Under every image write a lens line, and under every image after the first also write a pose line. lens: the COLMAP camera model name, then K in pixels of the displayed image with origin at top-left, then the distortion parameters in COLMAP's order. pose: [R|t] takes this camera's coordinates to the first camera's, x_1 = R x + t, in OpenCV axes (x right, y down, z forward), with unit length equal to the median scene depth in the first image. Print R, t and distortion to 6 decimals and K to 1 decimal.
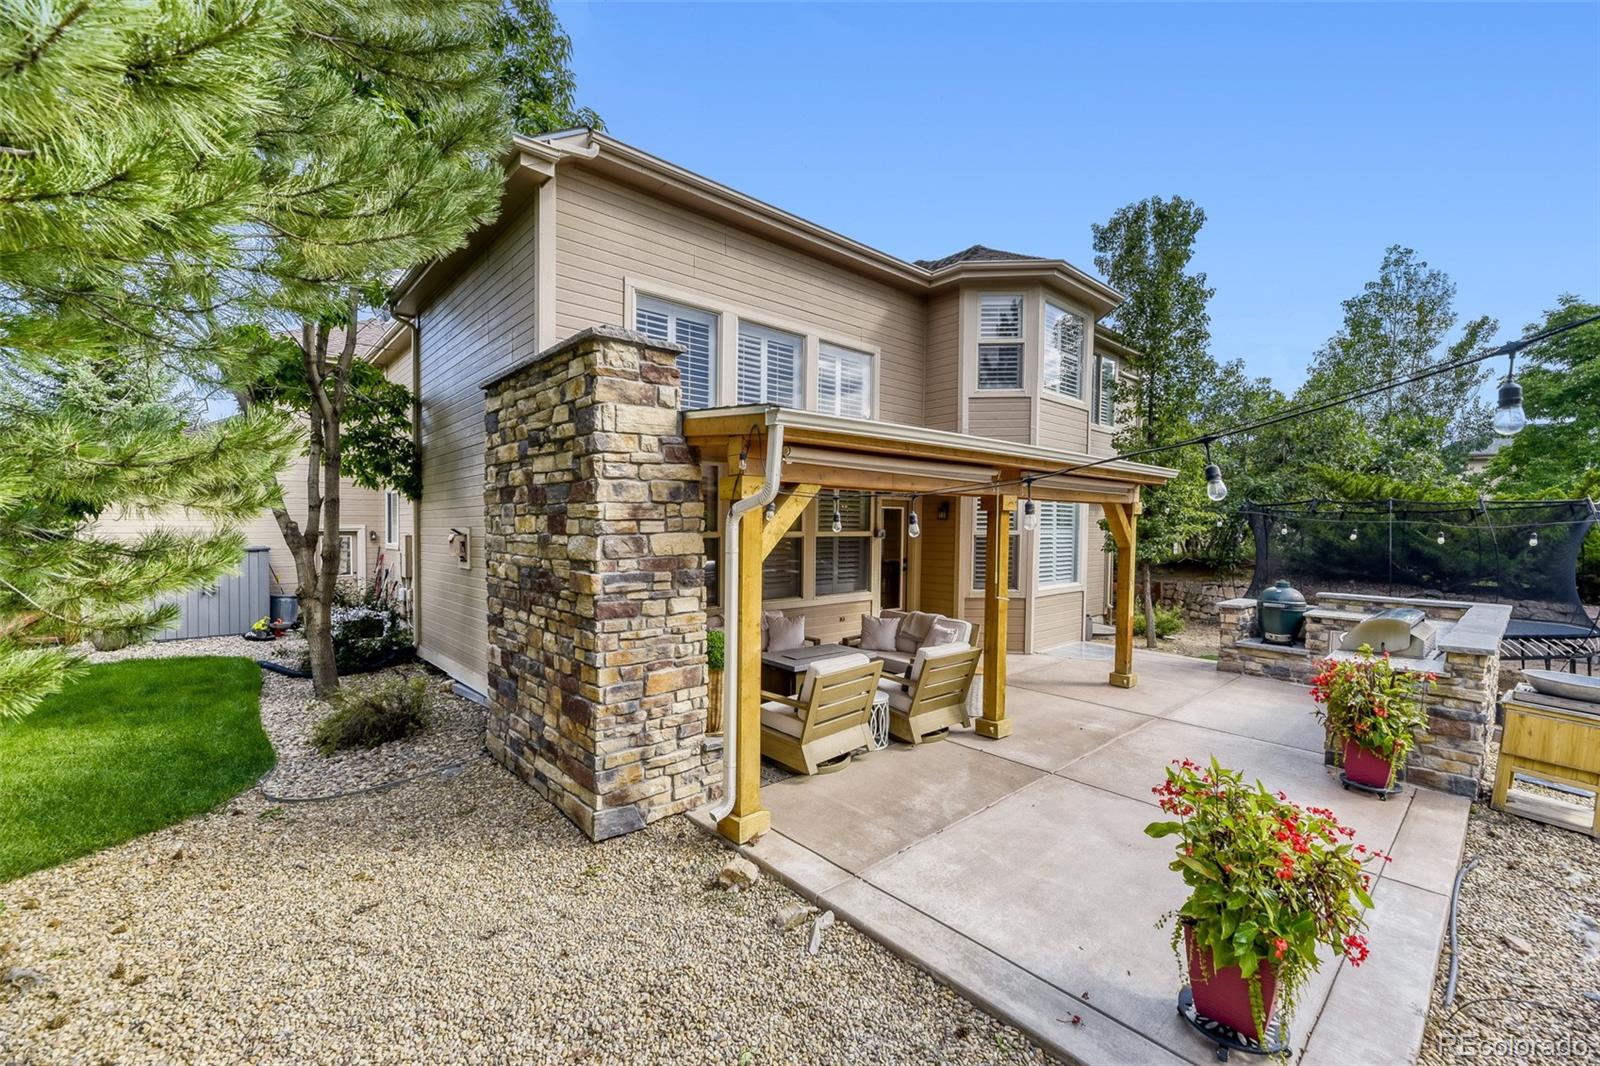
lens RADIAL K [[653.7, 0, 798.7], [0, 653.7, 539.8], [0, 0, 1]] dist [0.014579, -0.001829]
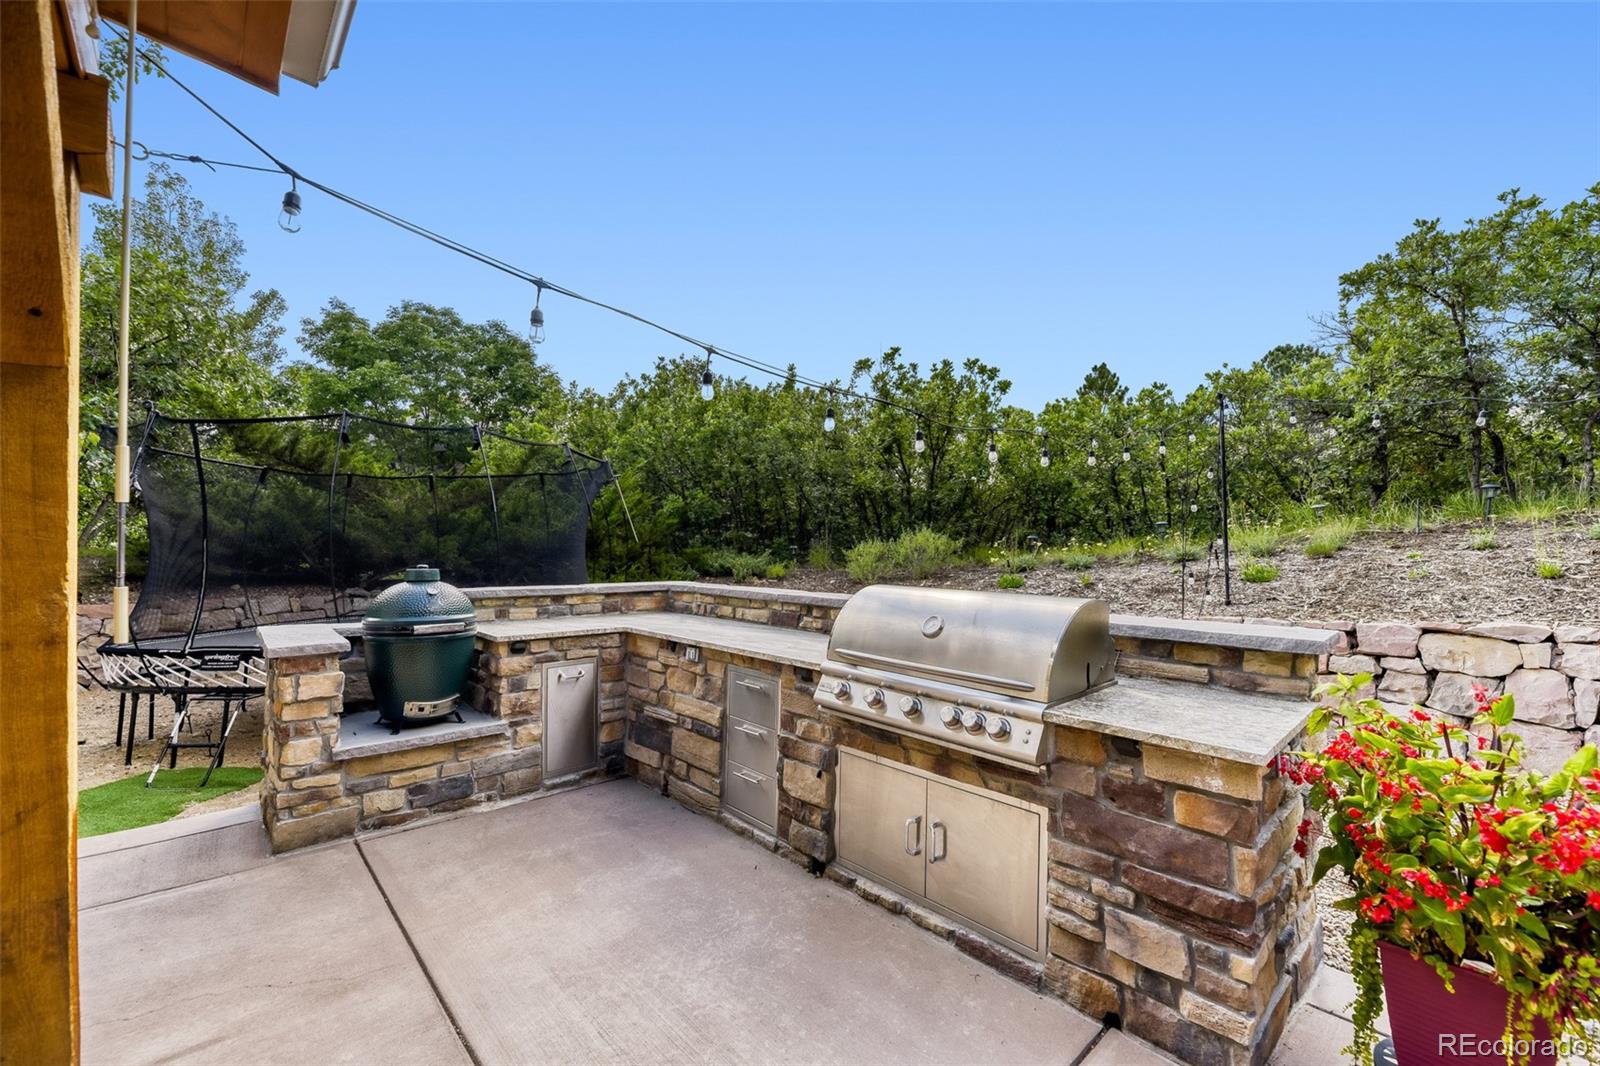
lens RADIAL K [[653.7, 0, 794.7], [0, 653.7, 541.6], [0, 0, 1]] dist [0.014579, -0.001829]
pose [[-0.005798, -0.001715, 0.999982, 0.329864], [0.018516, 0.999827, 0.001822, 0.051379], [-0.999812, 0.018527, -0.005765, 0.792413]]
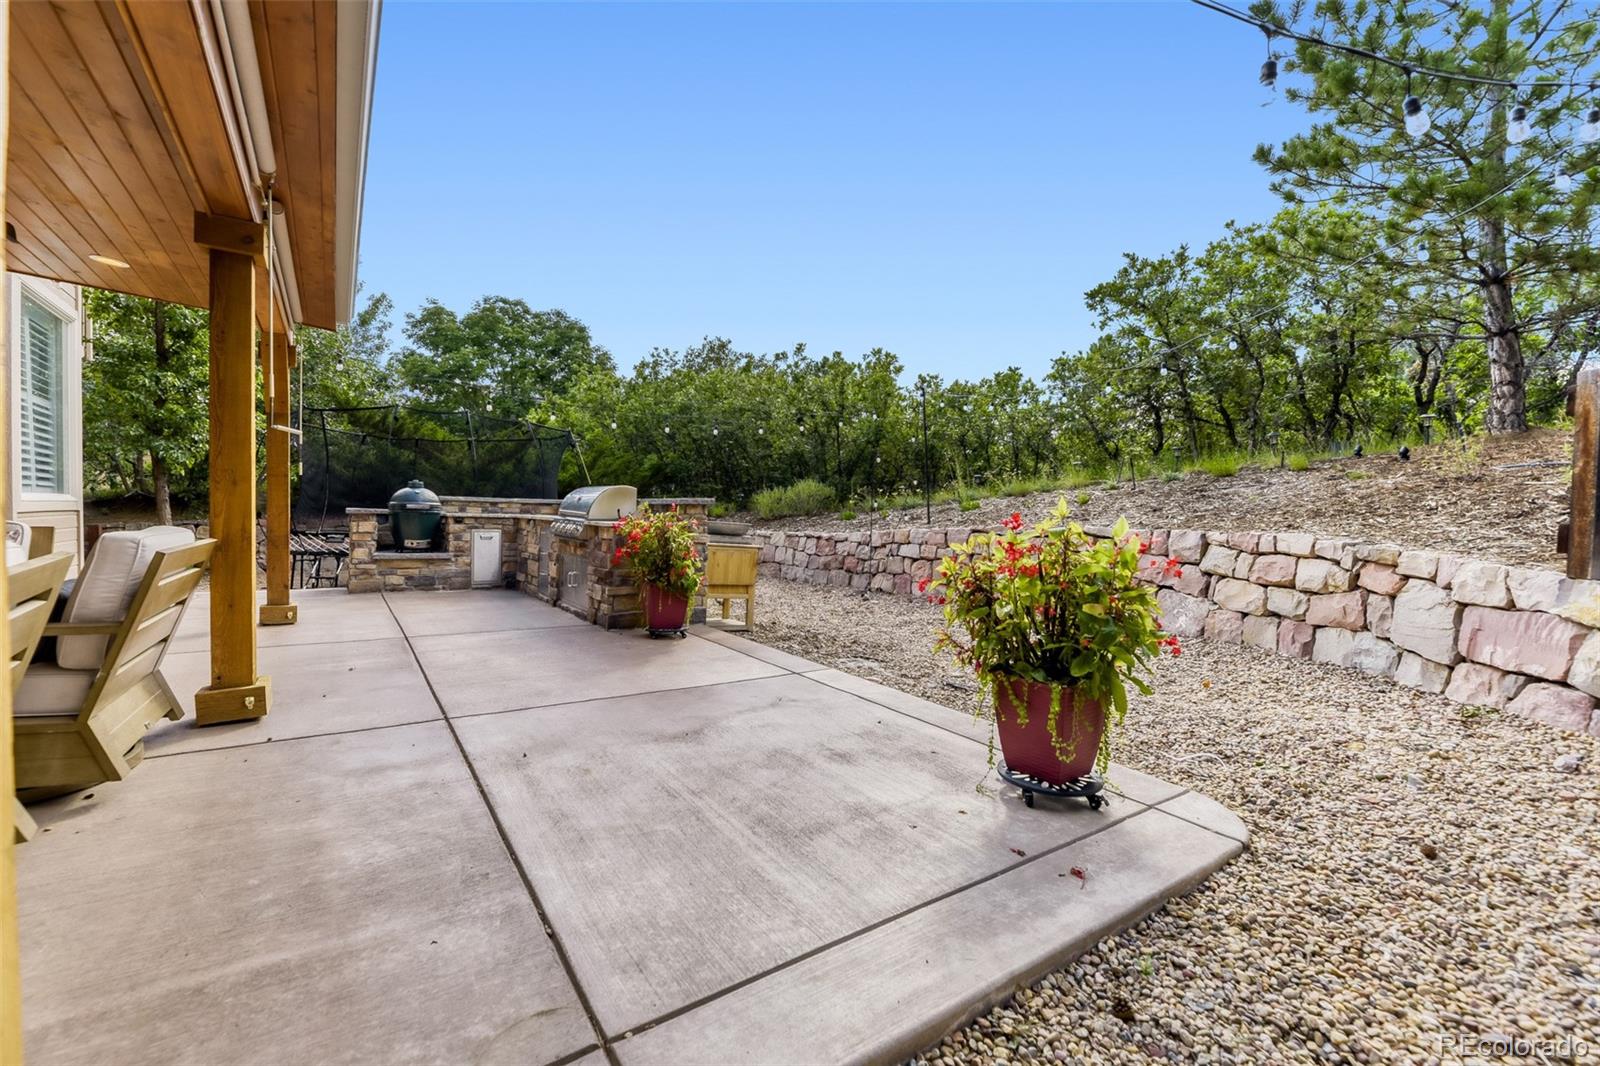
lens RADIAL K [[673.2, 0, 800.3], [0, 673.2, 532.9], [0, 0, 1]] dist [0.011002, -0.001938]
pose [[0.126931, -0.031847, 0.991400, -0.103865], [0.003668, 0.999493, 0.031637, 0.108626], [-0.991905, -0.000379, 0.126984, 0.385097]]
